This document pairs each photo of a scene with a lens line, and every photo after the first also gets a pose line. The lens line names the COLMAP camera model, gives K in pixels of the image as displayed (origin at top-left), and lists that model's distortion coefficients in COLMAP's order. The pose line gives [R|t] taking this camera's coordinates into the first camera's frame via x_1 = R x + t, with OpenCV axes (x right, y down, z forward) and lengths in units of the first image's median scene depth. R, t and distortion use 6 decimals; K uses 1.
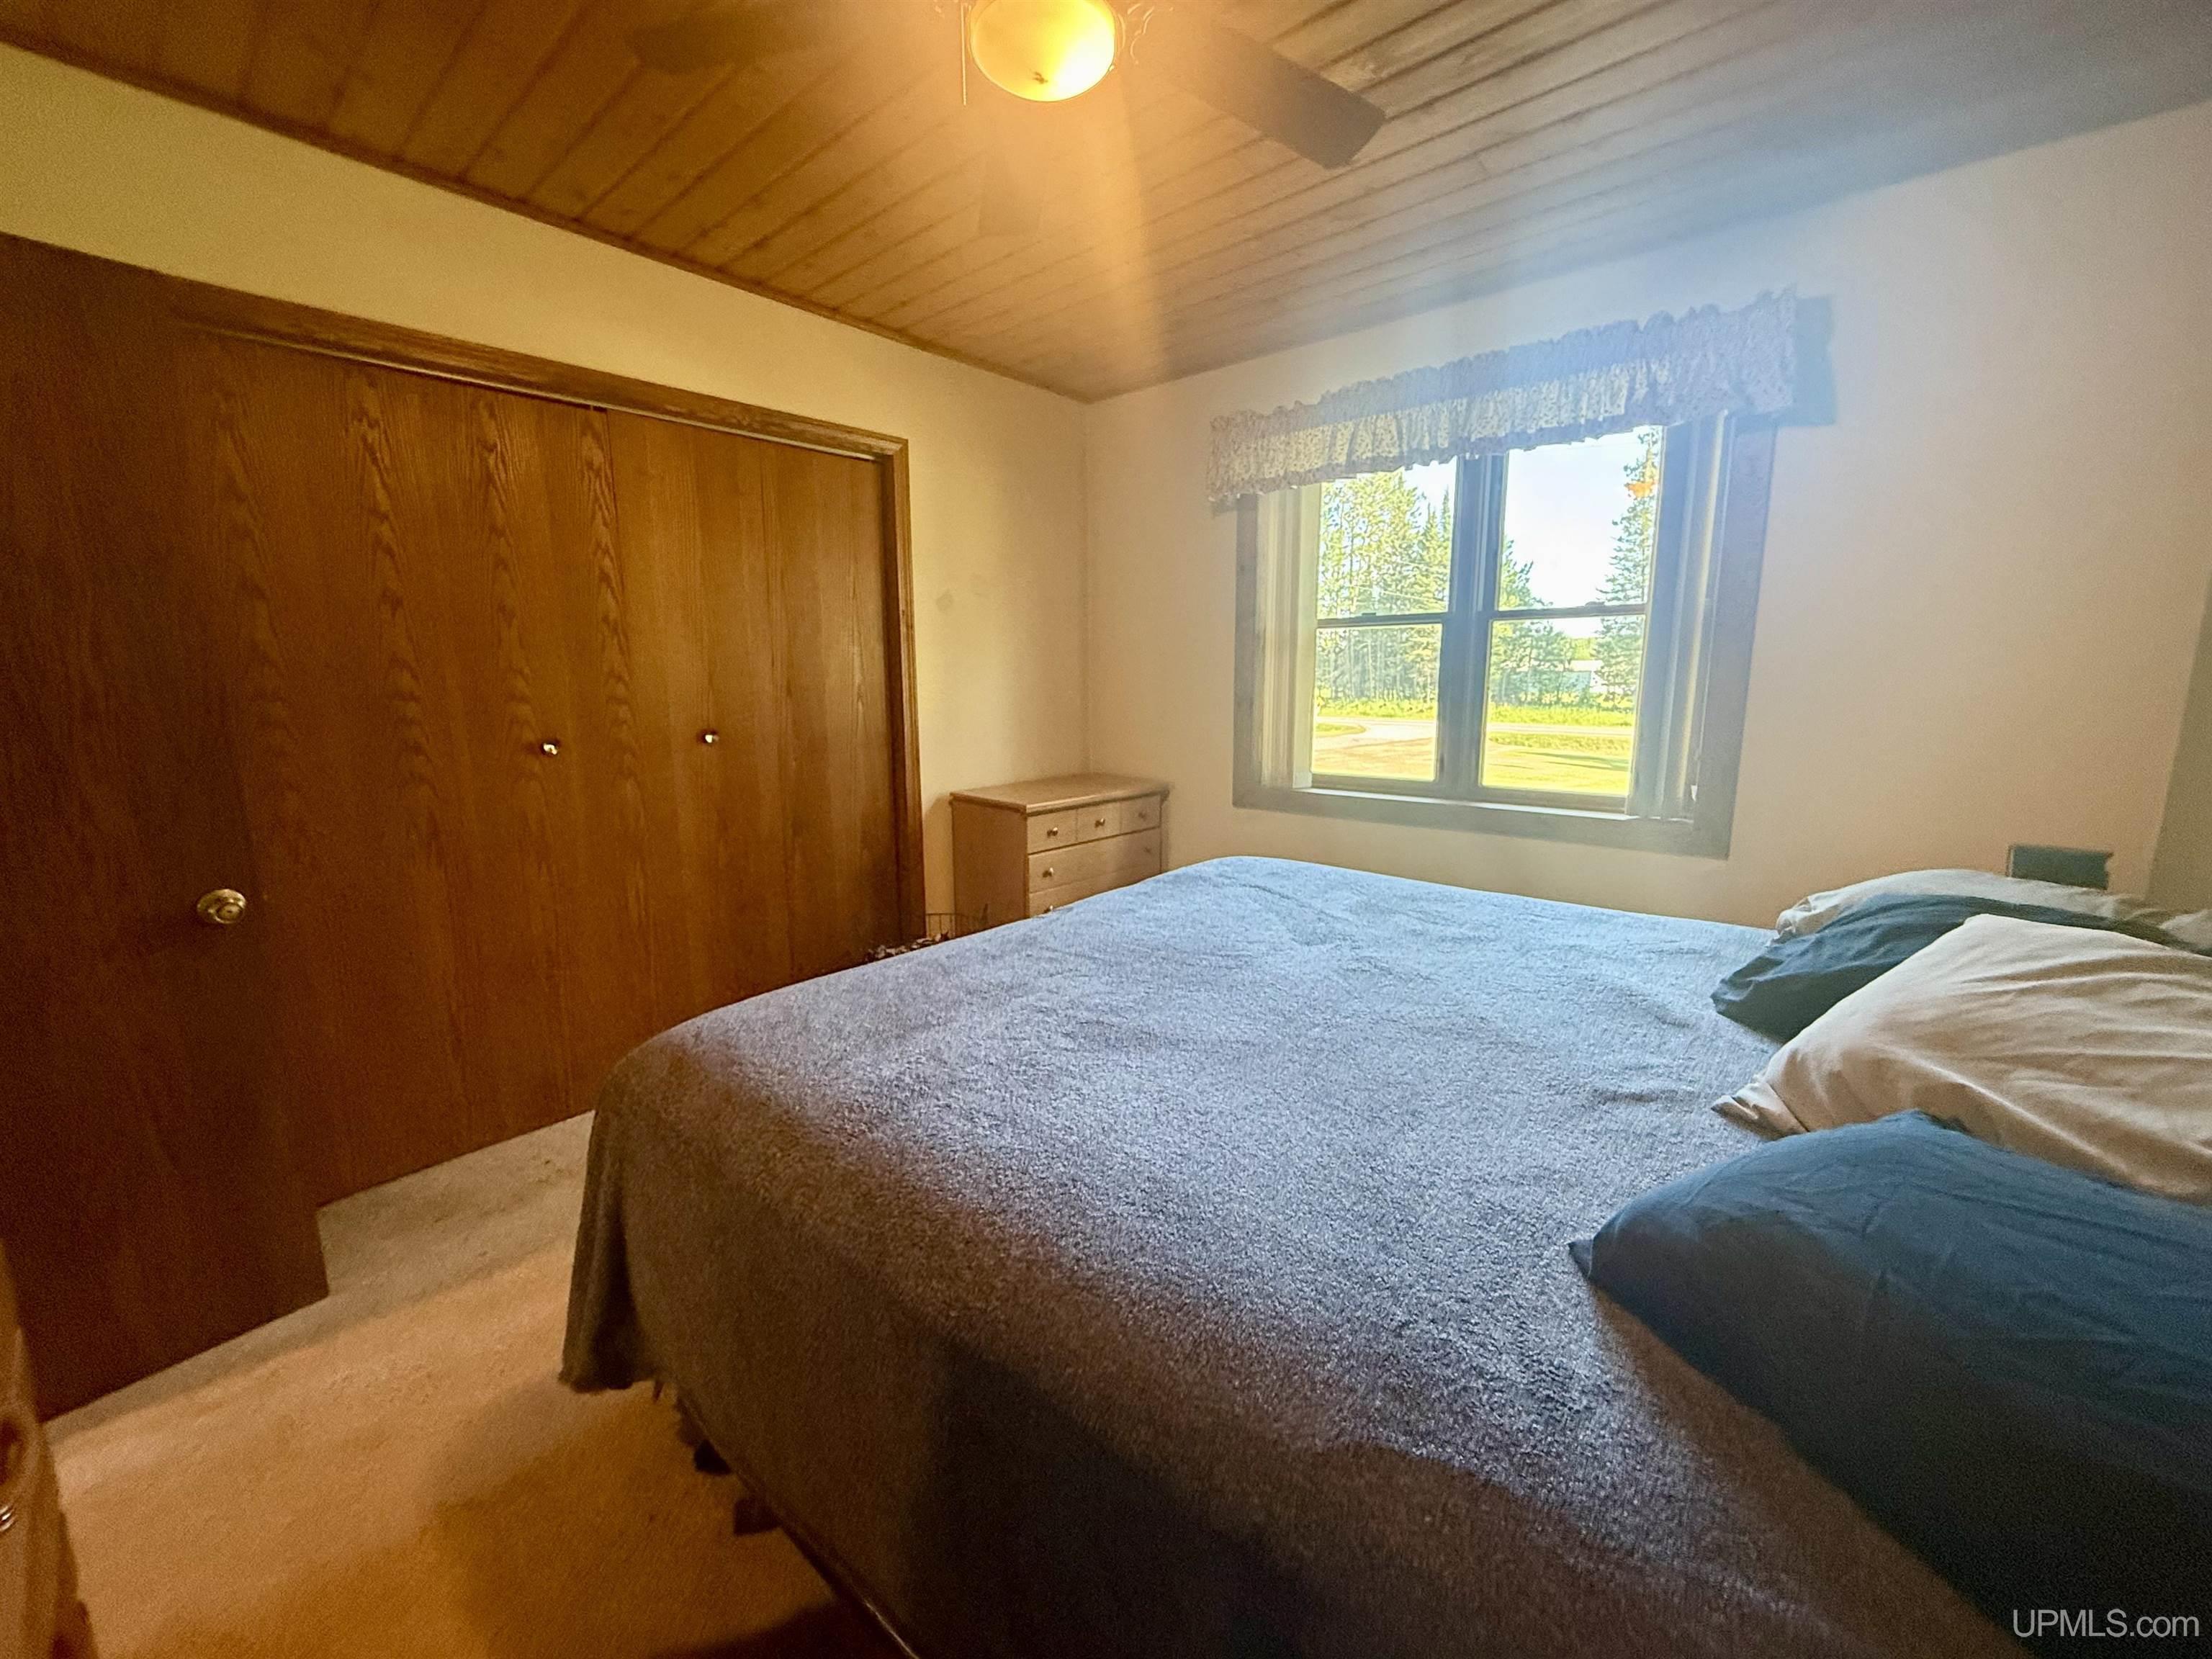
lens RADIAL K [[884.4, 0, 1105.3], [0, 884.4, 832.8], [0, 0, 1]] dist [0.000191, -0.000064]
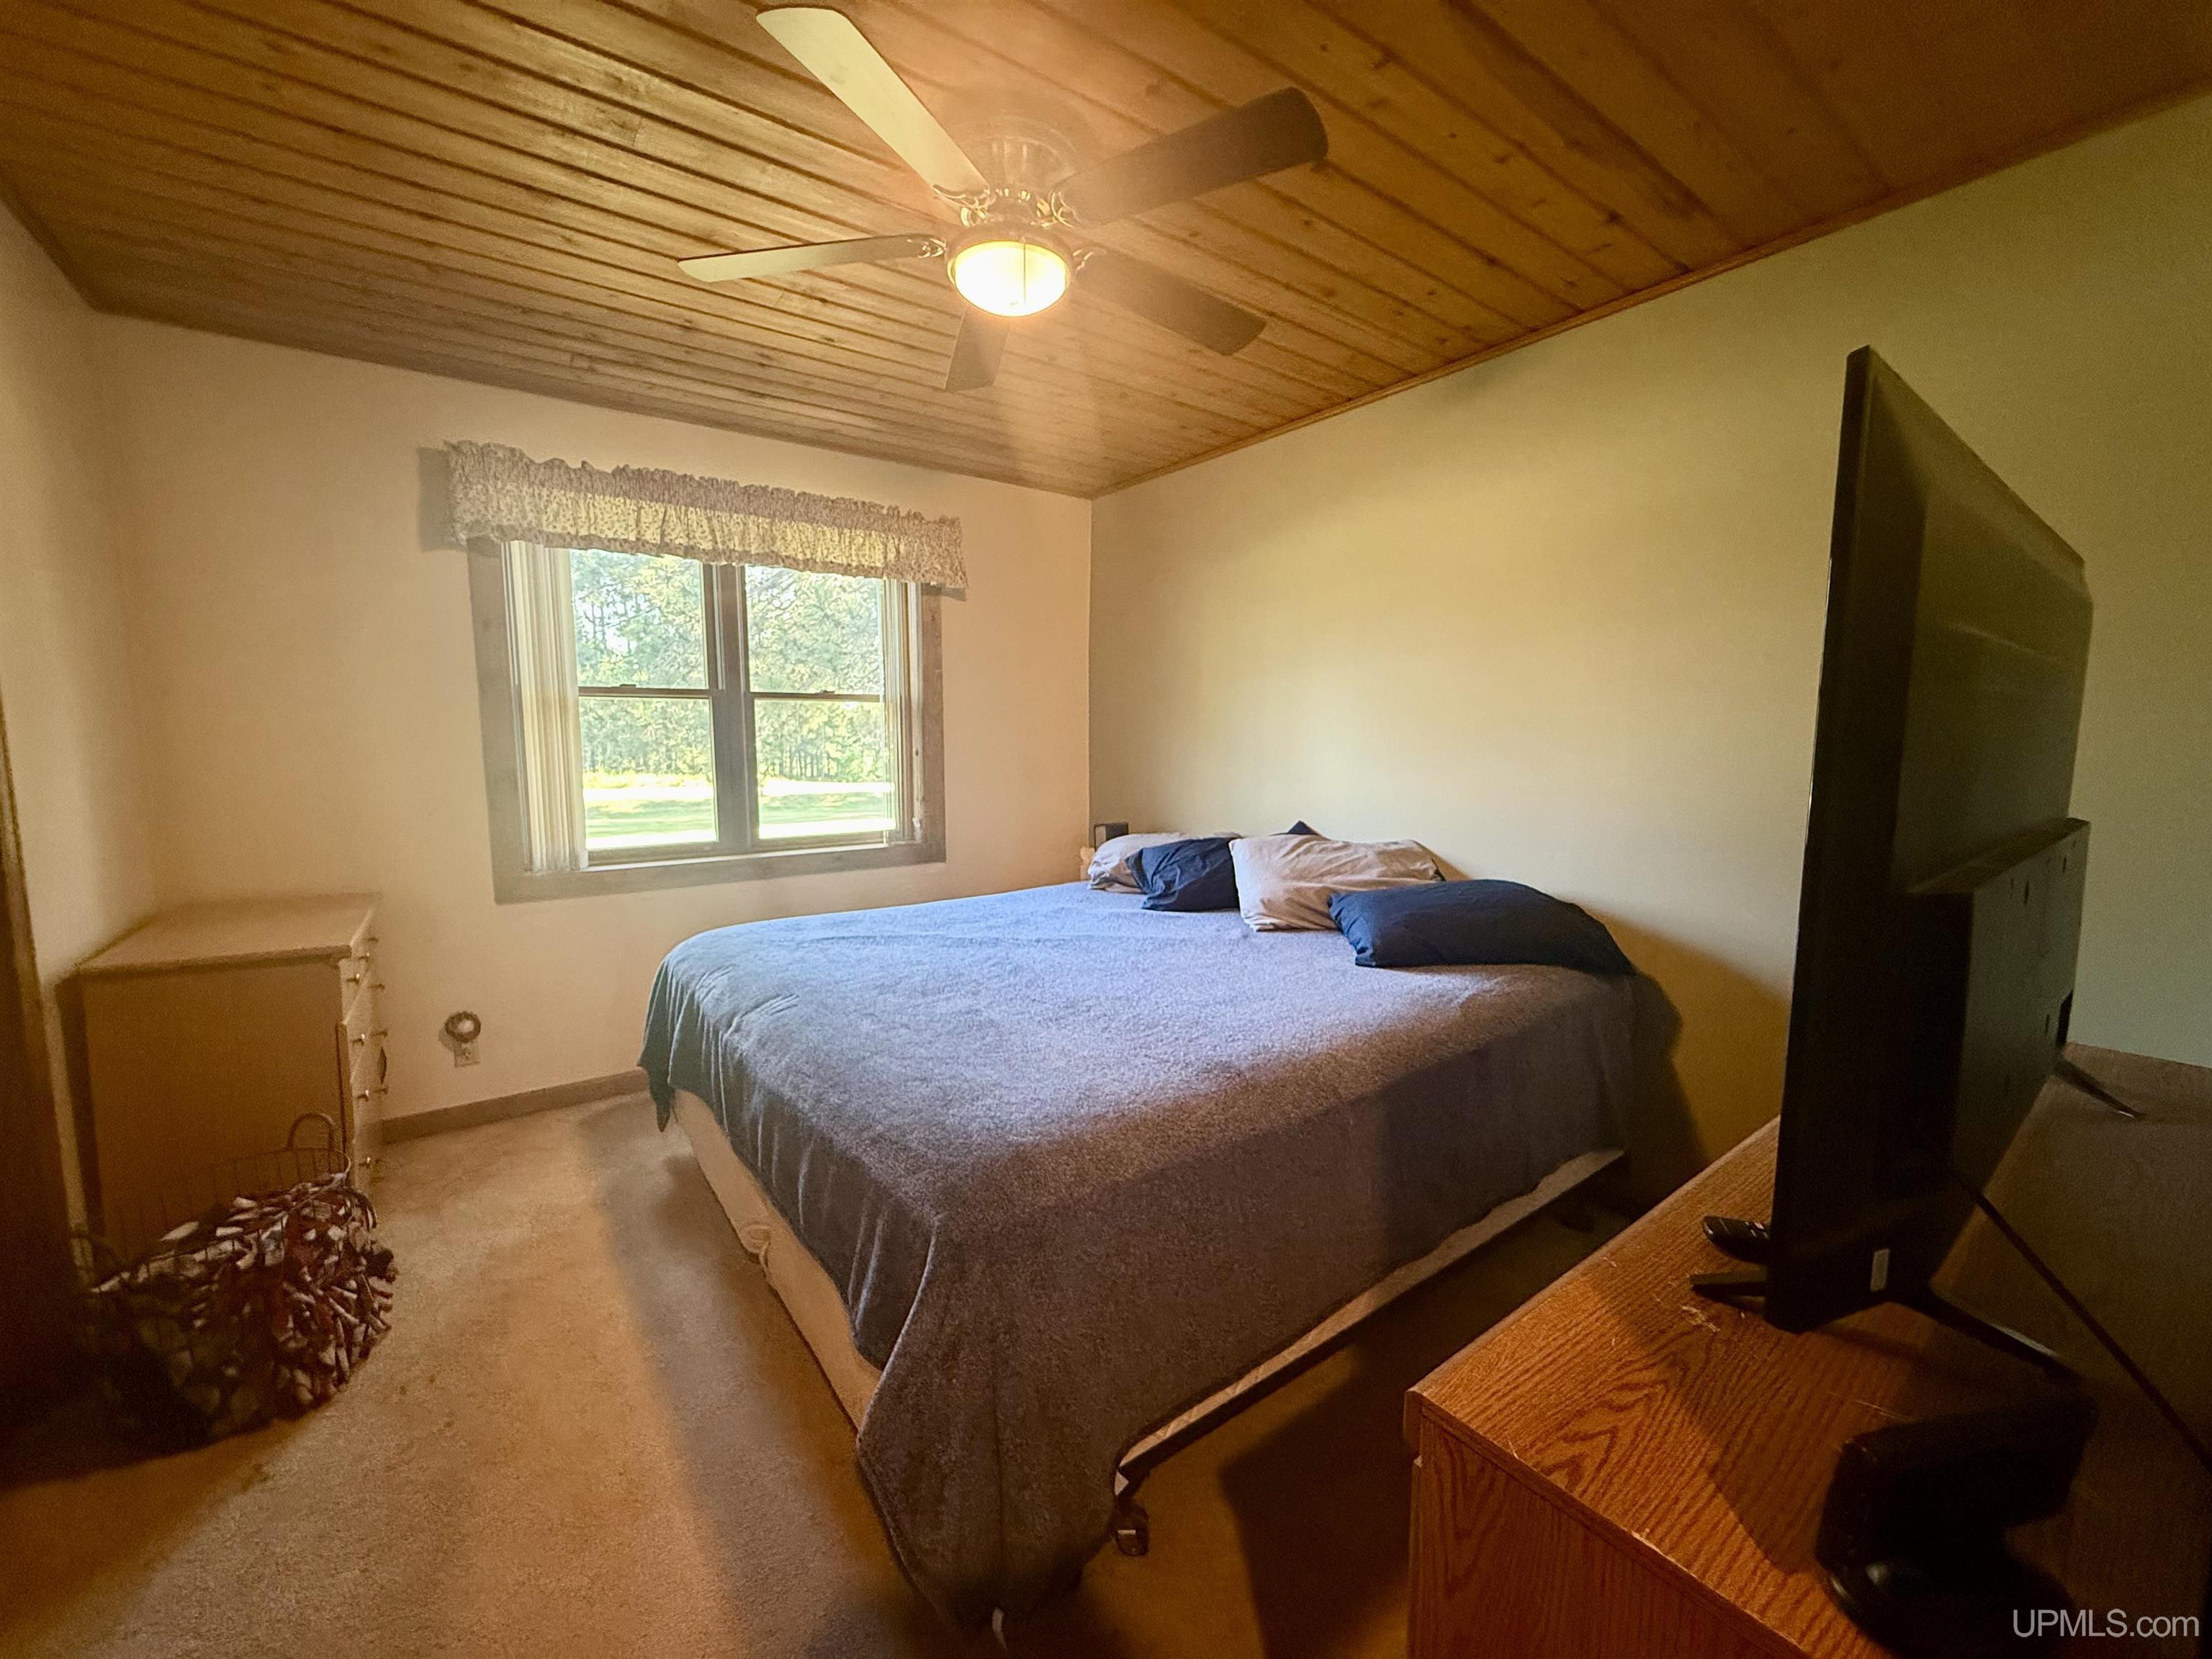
lens RADIAL K [[884.4, 0, 1104.9], [0, 884.4, 823.7], [0, 0, 1]] dist [0.000191, -0.000064]
pose [[0.217982, -0.095295, 0.971289, -0.603111], [0.169720, 0.983759, 0.058429, -0.063872], [-0.961082, 0.152110, 0.230616, 0.292533]]
